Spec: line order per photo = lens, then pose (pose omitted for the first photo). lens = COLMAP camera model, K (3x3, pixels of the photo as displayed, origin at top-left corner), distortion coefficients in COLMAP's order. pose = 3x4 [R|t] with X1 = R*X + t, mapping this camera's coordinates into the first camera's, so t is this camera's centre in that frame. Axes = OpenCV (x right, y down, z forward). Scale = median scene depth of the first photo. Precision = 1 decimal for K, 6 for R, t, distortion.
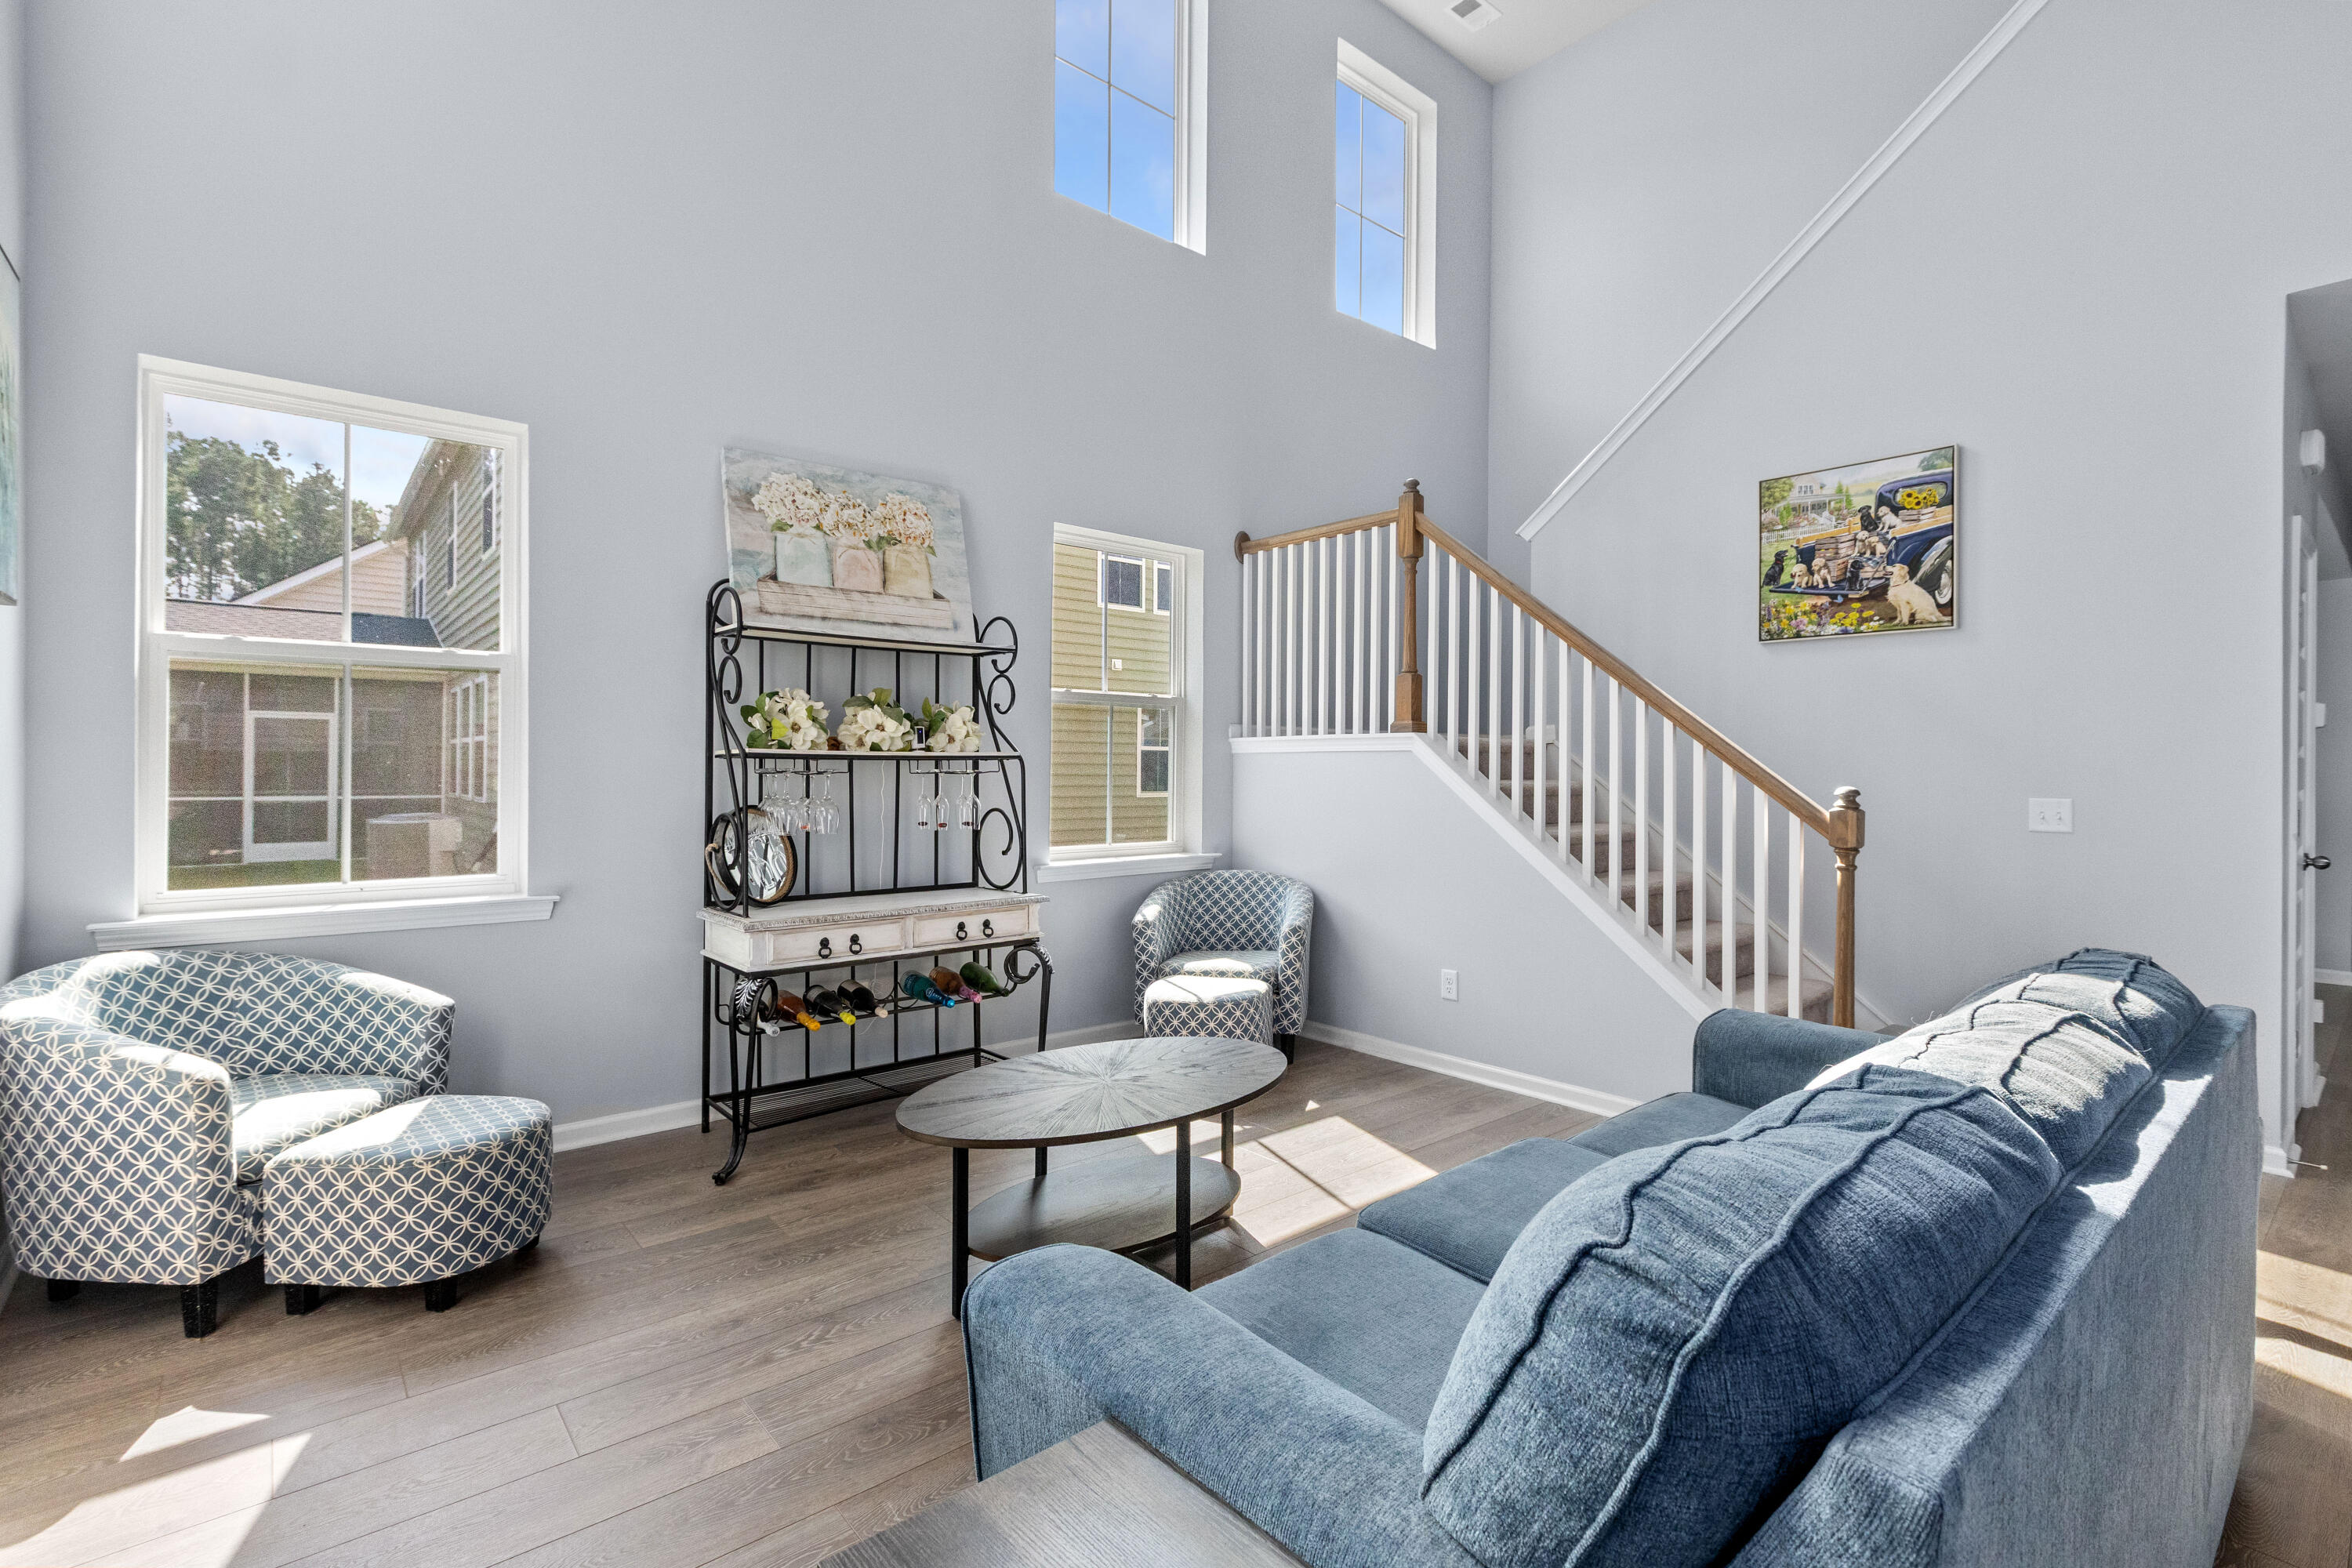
lens RADIAL K [[1078.7, 0, 1156.4], [0, 1078.7, 766.4], [0, 0, 1]] dist [0.002509, 0.000168]
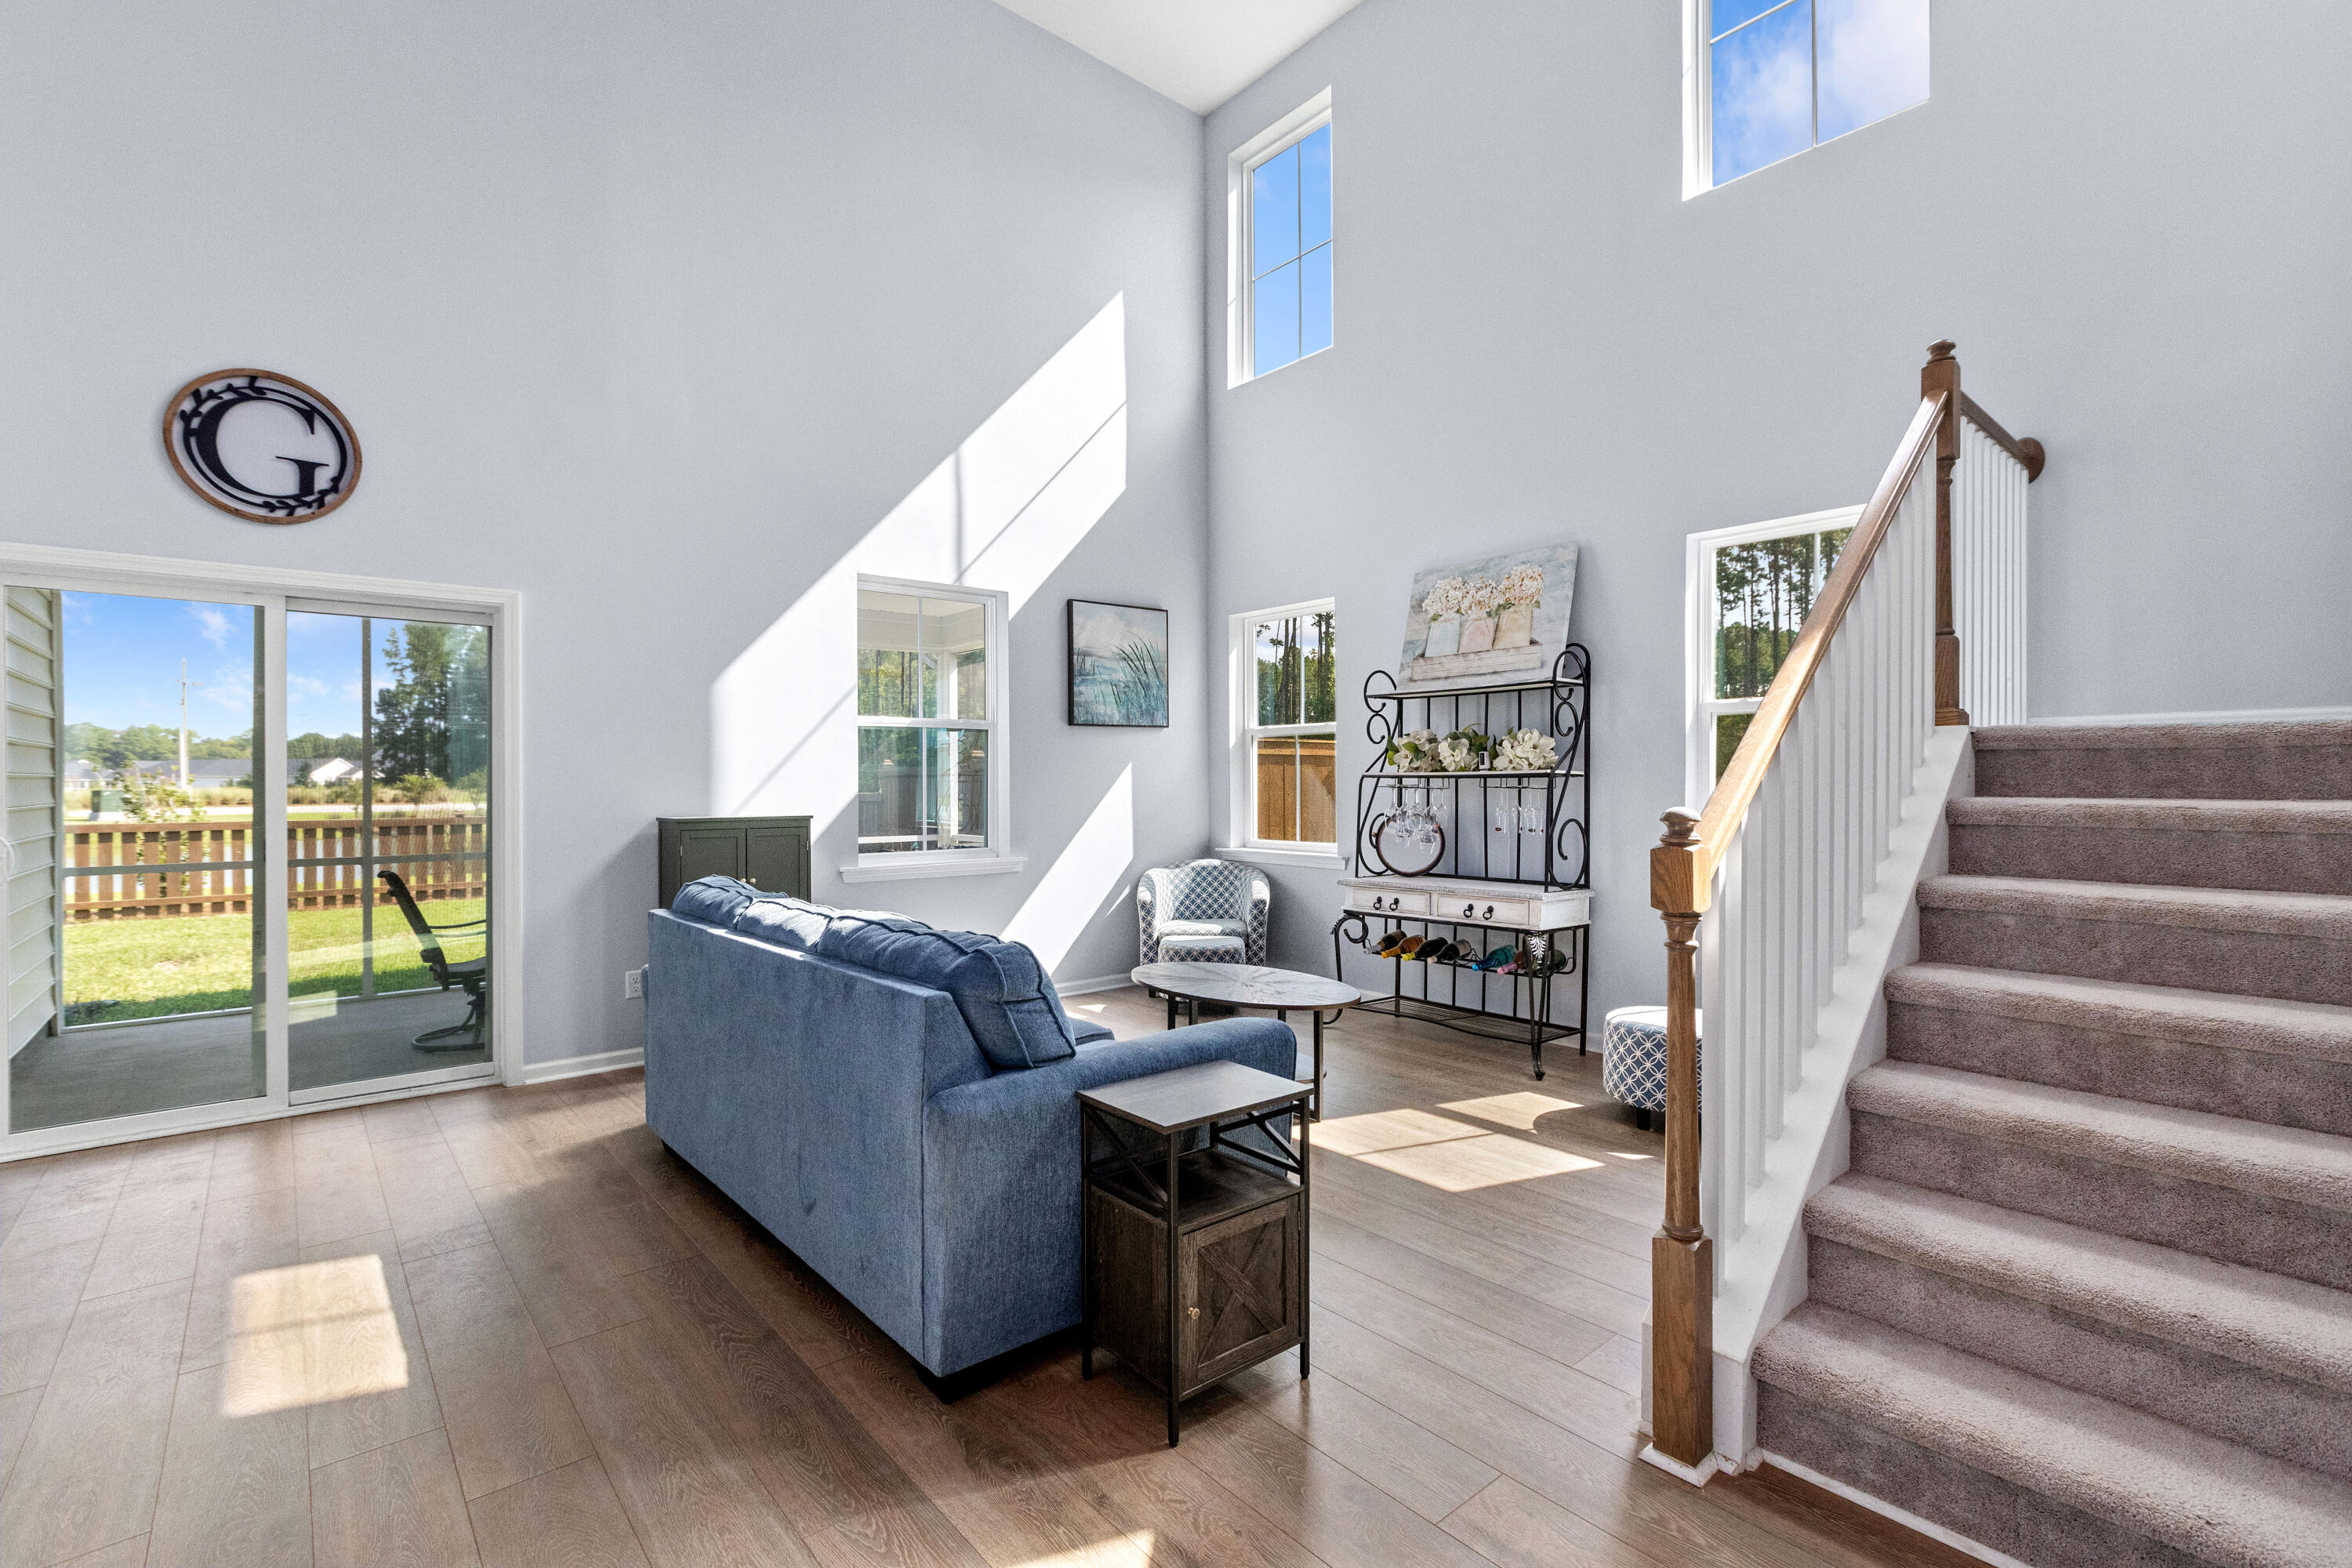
lens RADIAL K [[1078.7, 0, 1210.1], [0, 1078.7, 791.4], [0, 0, 1]] dist [0.002509, 0.000168]
pose [[0.022962, 0.002360, -0.999734, 1.041798], [0.005439, 0.999982, 0.002485, 0.005298], [0.999722, -0.005495, 0.022949, 0.630748]]
